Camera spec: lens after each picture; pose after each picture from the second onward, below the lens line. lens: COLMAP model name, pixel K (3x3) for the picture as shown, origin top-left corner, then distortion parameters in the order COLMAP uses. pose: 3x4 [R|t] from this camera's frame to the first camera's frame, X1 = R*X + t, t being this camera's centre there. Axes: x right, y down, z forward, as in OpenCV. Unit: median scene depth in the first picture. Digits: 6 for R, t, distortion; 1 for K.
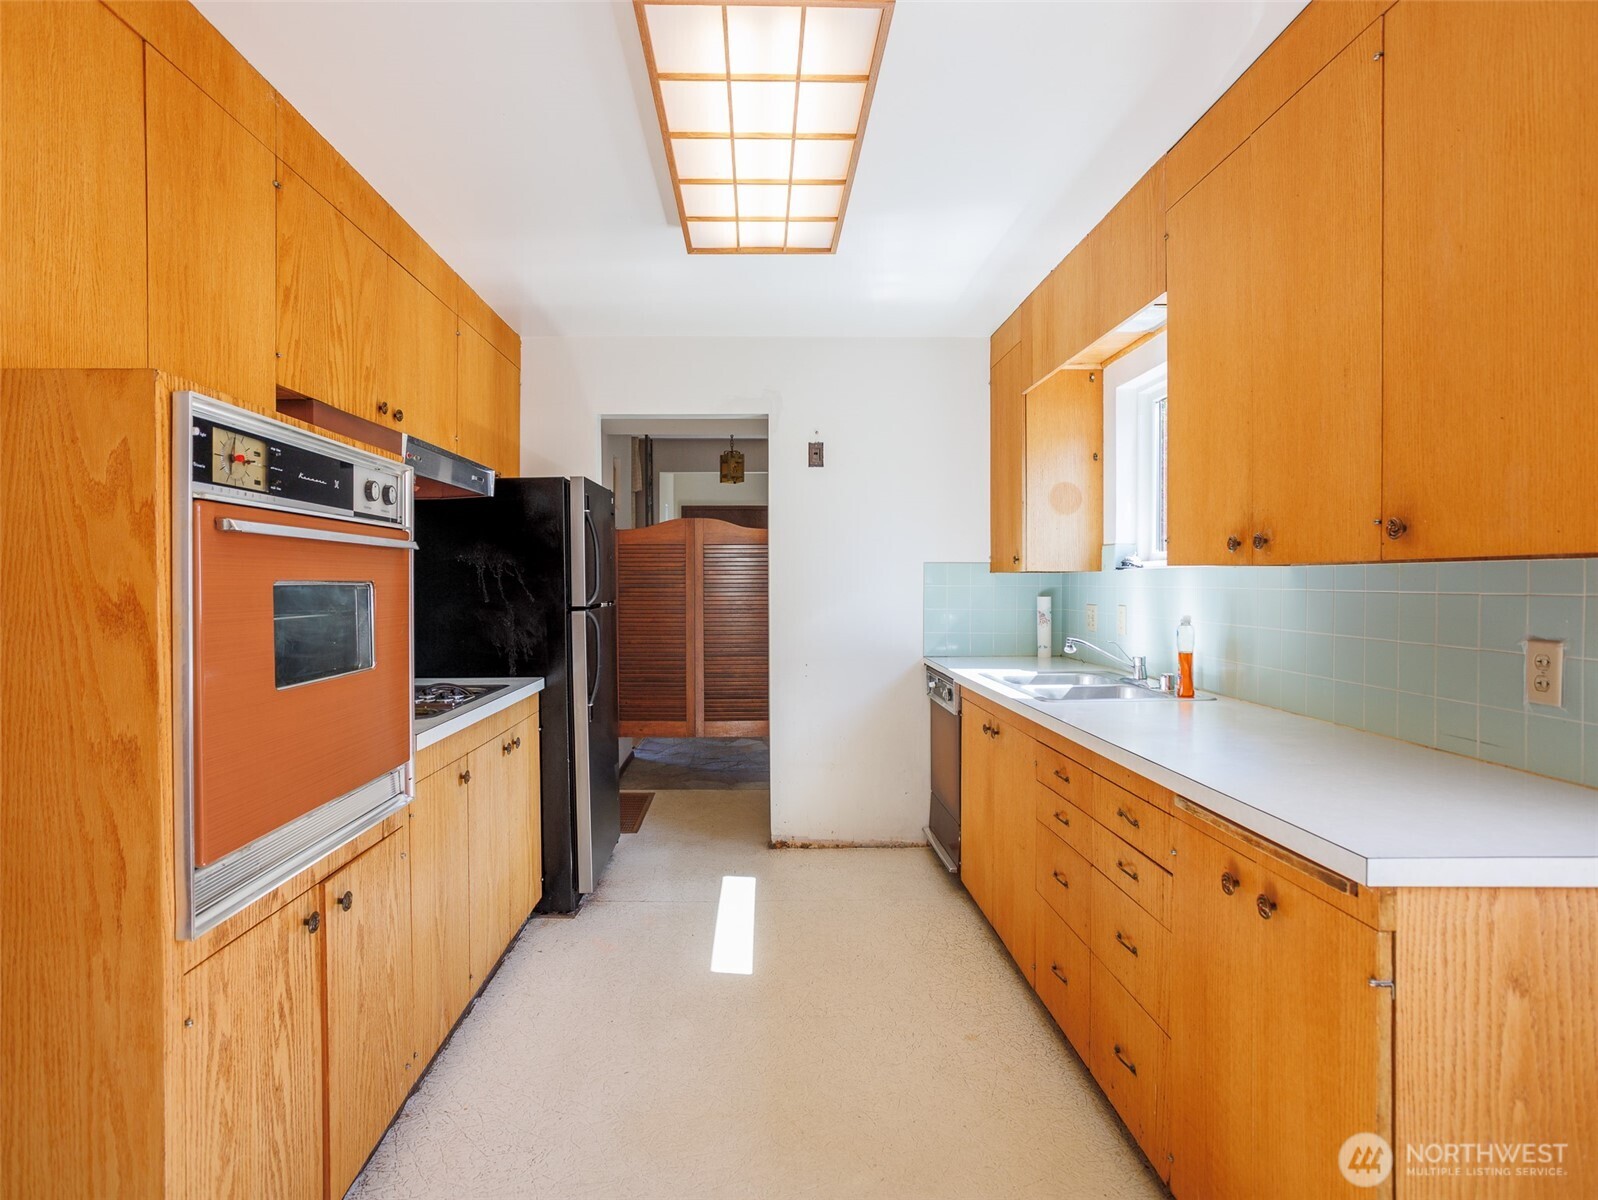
lens RADIAL K [[875.9, 0, 792.9], [0, 875.9, 594.5], [0, 0, 1]] dist [-0.031551, 0.019481]
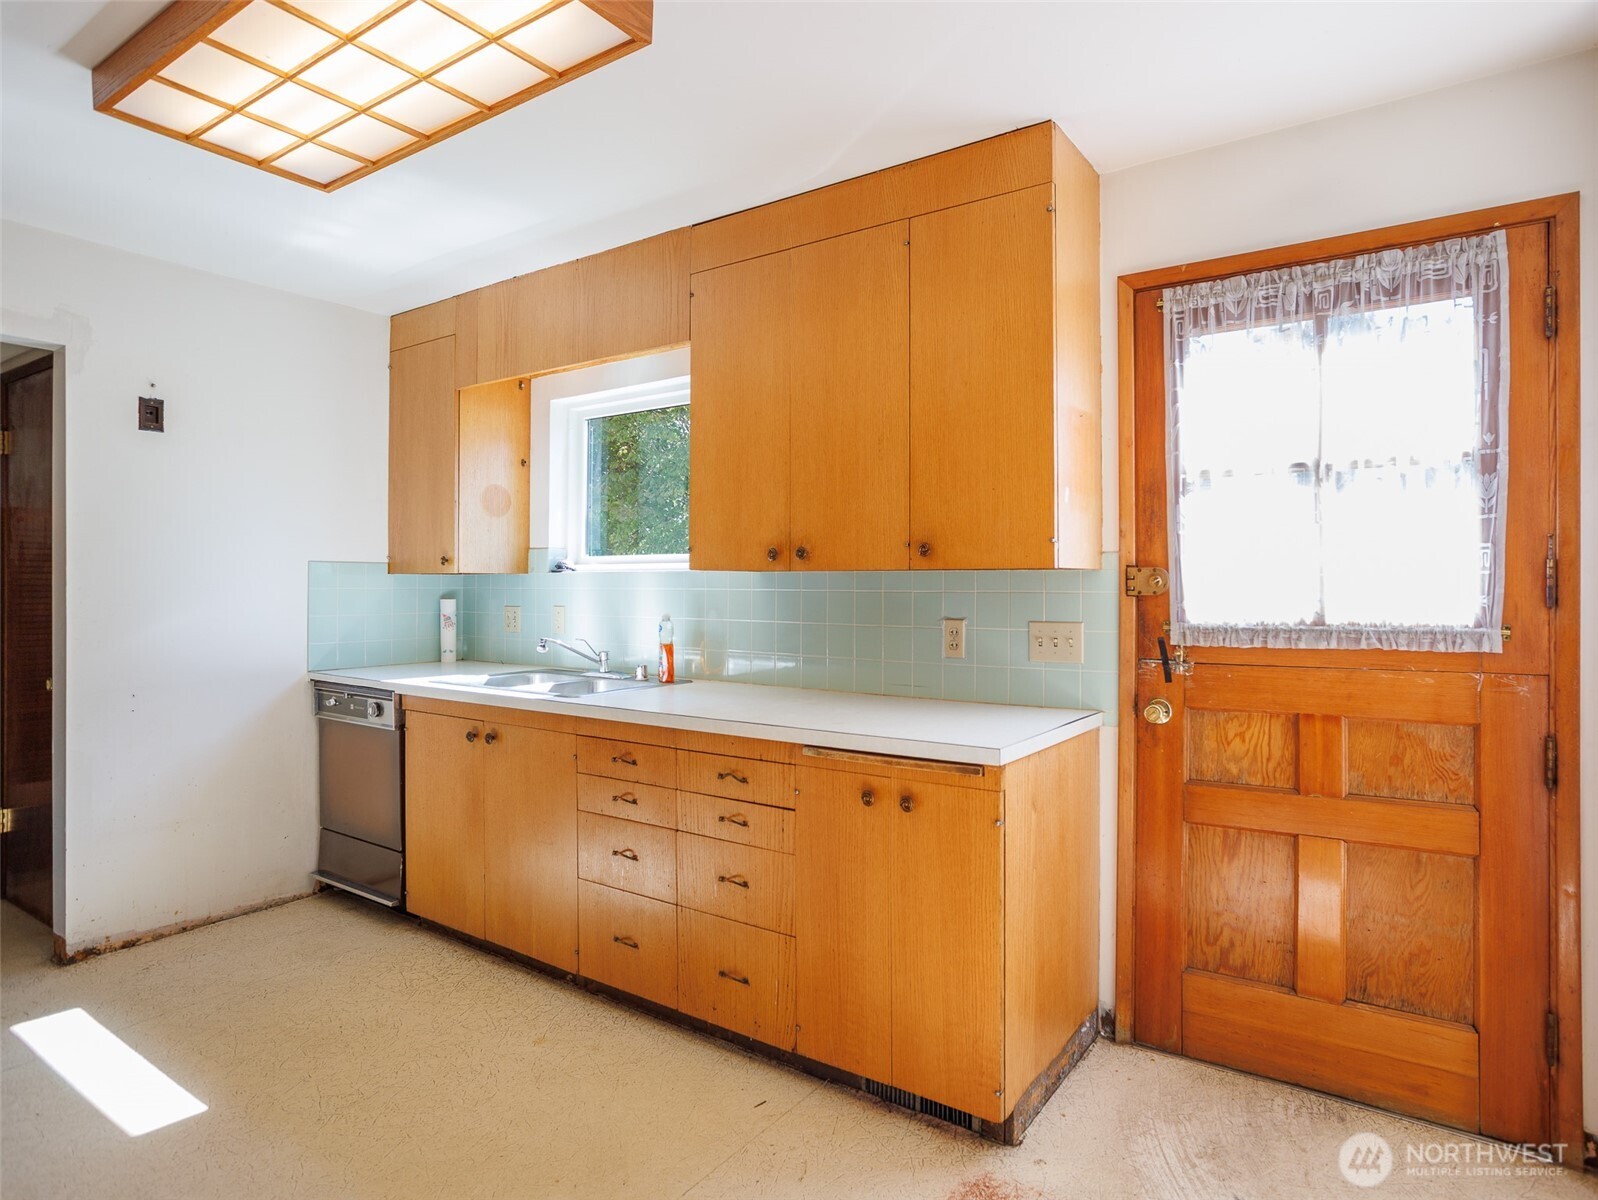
lens RADIAL K [[875.9, 0, 873.7], [0, 875.9, 587.4], [0, 0, 1]] dist [-0.031551, 0.019481]
pose [[0.553646, -0.003293, 0.832746, -0.283003], [0.012027, 0.999920, -0.004042, -0.001061], [-0.832665, 0.012253, 0.553641, 0.085911]]
